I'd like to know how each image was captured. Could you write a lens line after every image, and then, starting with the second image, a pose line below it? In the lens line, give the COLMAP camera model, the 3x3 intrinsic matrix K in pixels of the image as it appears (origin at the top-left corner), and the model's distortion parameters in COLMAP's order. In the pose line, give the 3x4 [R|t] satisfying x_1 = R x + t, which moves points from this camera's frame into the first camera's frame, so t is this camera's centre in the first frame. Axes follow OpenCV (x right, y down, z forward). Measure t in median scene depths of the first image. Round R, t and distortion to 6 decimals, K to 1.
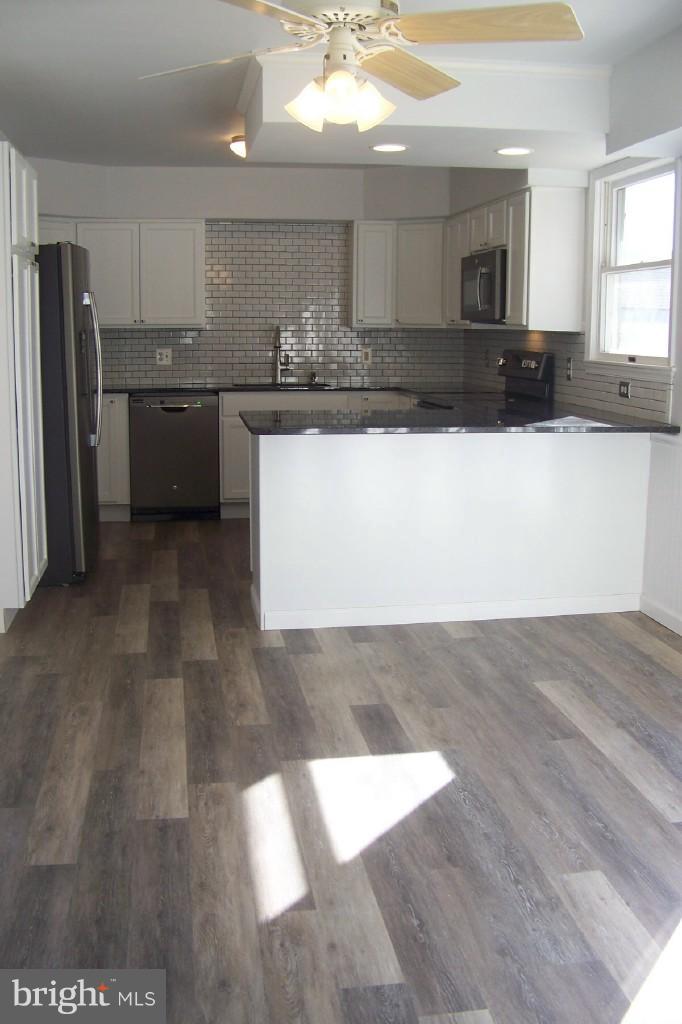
lens RADIAL K [[1109.9, 0, 341.0], [0, 1109.9, 512.0], [0, 0, 1]] dist [-0.152003, 0.004596]
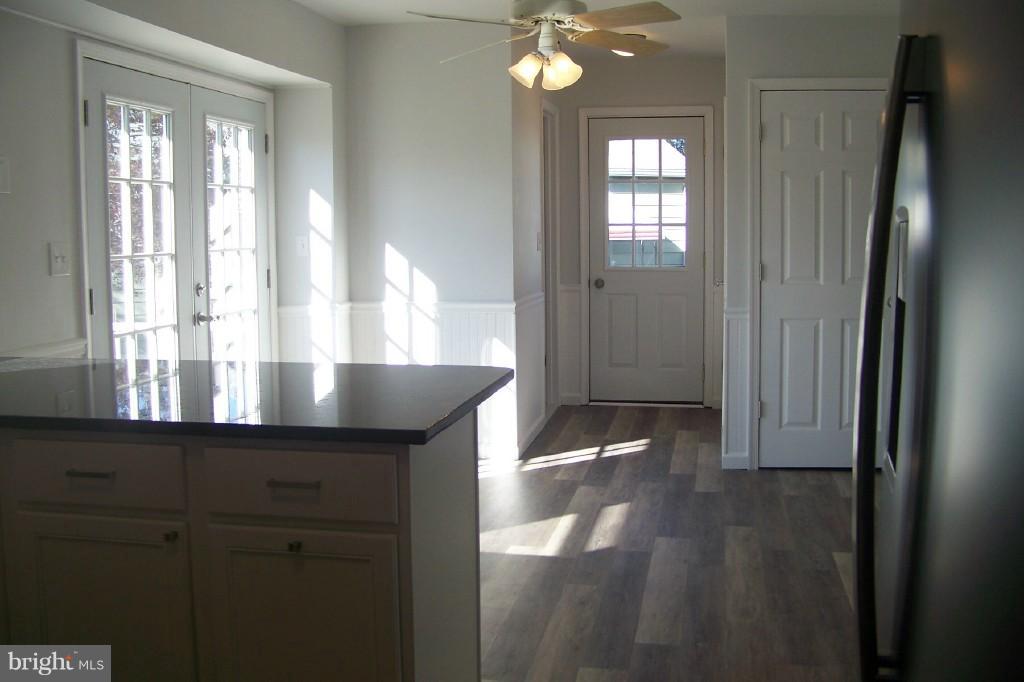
lens RADIAL K [[1109.9, 0, 512.0], [0, 1109.9, 341.0], [0, 0, 1]] dist [-0.152003, 0.004596]
pose [[-0.945547, -0.031306, 0.323976, -0.369255], [0.056656, 0.964338, 0.258538, -0.330345], [-0.320516, 0.262815, -0.910054, 2.011406]]
